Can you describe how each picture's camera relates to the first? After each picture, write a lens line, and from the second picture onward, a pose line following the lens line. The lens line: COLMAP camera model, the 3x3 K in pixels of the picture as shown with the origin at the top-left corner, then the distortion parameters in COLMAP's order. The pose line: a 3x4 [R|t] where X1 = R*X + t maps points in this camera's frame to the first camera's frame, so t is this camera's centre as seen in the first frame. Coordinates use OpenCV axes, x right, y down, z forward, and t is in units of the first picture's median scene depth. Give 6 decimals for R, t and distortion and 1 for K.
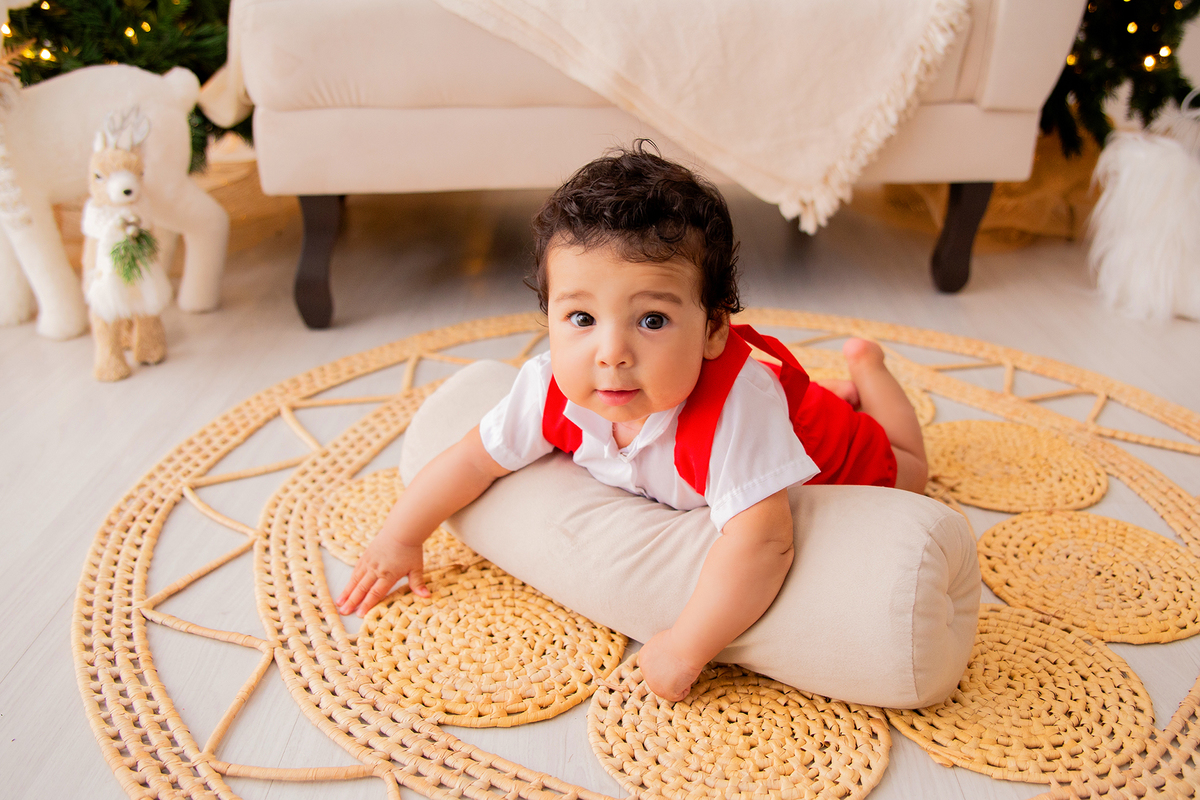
lens RADIAL K [[1150.2, 0, 600.5], [0, 1150.2, 405.0], [0, 0, 1]] dist [-0.142404, 0.000000]
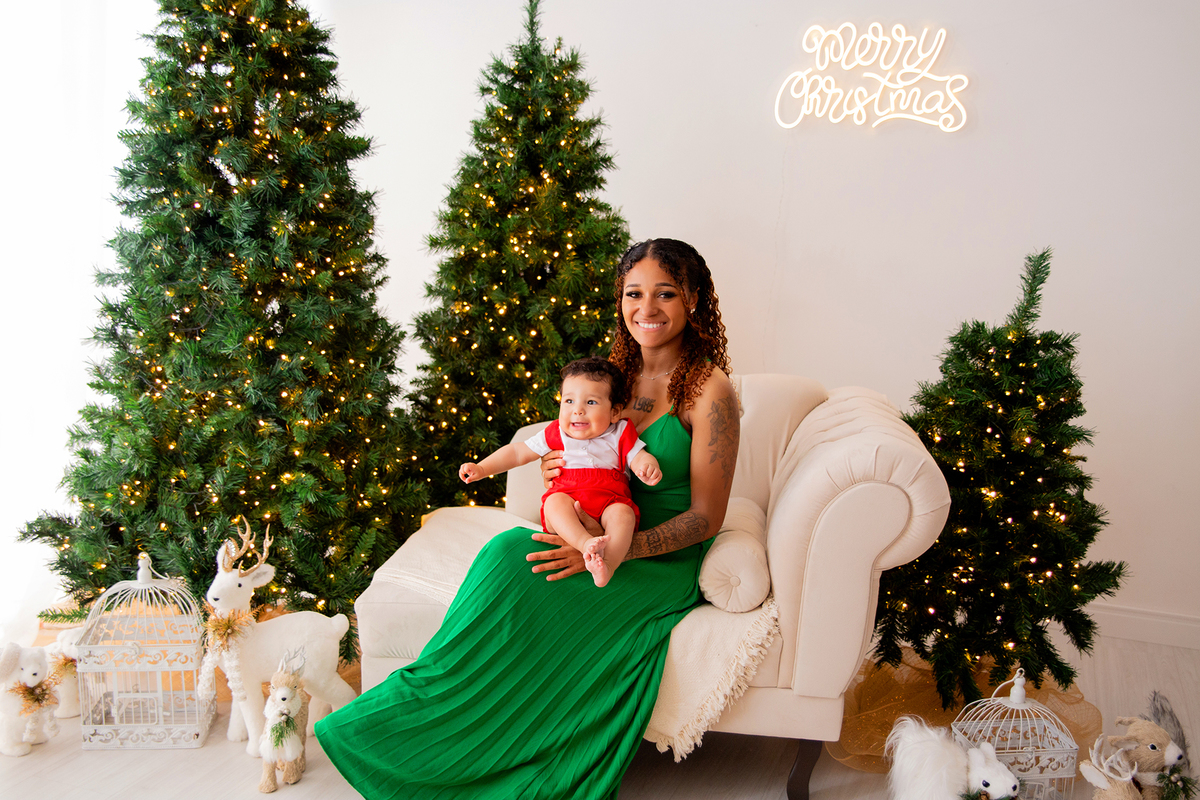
lens RADIAL K [[1267.1, 0, 600.0], [0, 1267.1, 397.2], [0, 0, 1]] dist [0.001171, 0.000000]
pose [[0.926424, 0.063647, -0.371063, 0.747089], [-0.141055, 0.972495, -0.185359, -0.317017], [0.349059, 0.224061, 0.909920, -0.802396]]
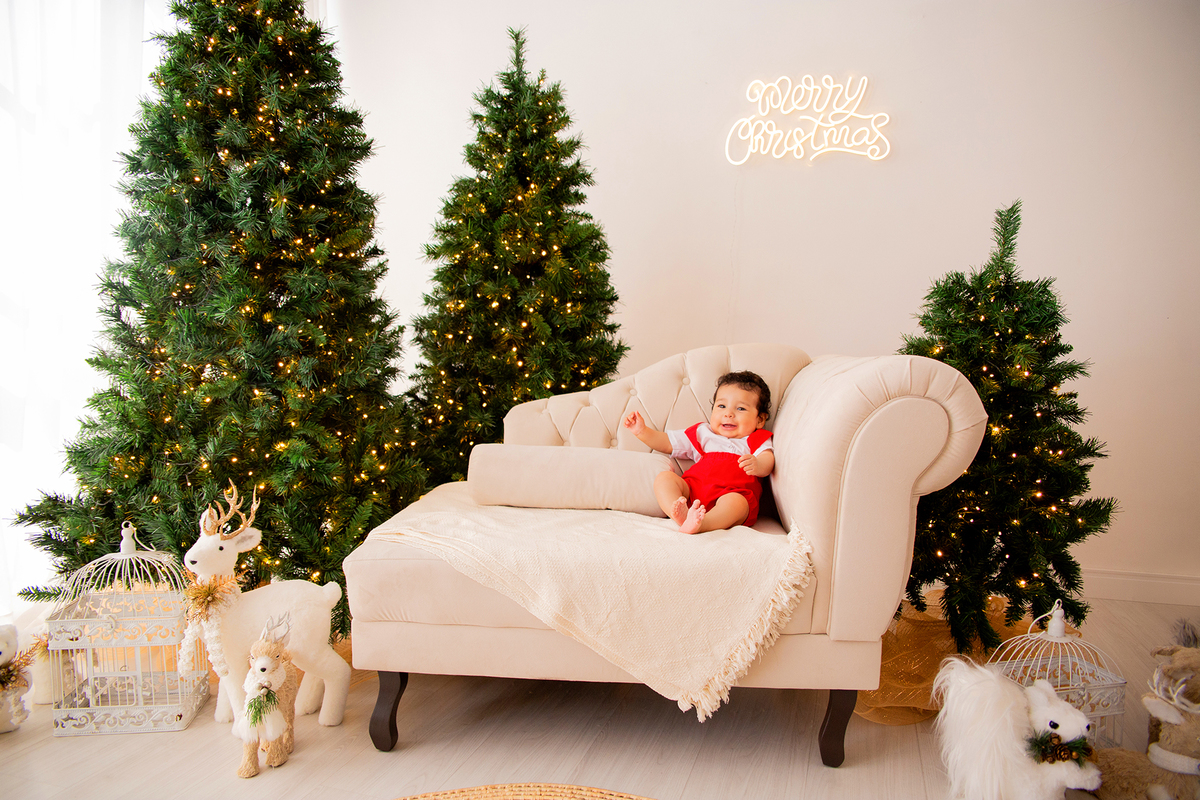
lens RADIAL K [[836.2, 0, 599.2], [0, 836.2, 394.2], [0, 0, 1]] dist [-0.076768, 0.045519]
pose [[0.948108, -0.002833, -0.317937, 0.416800], [-0.101240, 0.945224, -0.310325, -0.215865], [0.301401, 0.326409, 0.895888, -0.119265]]
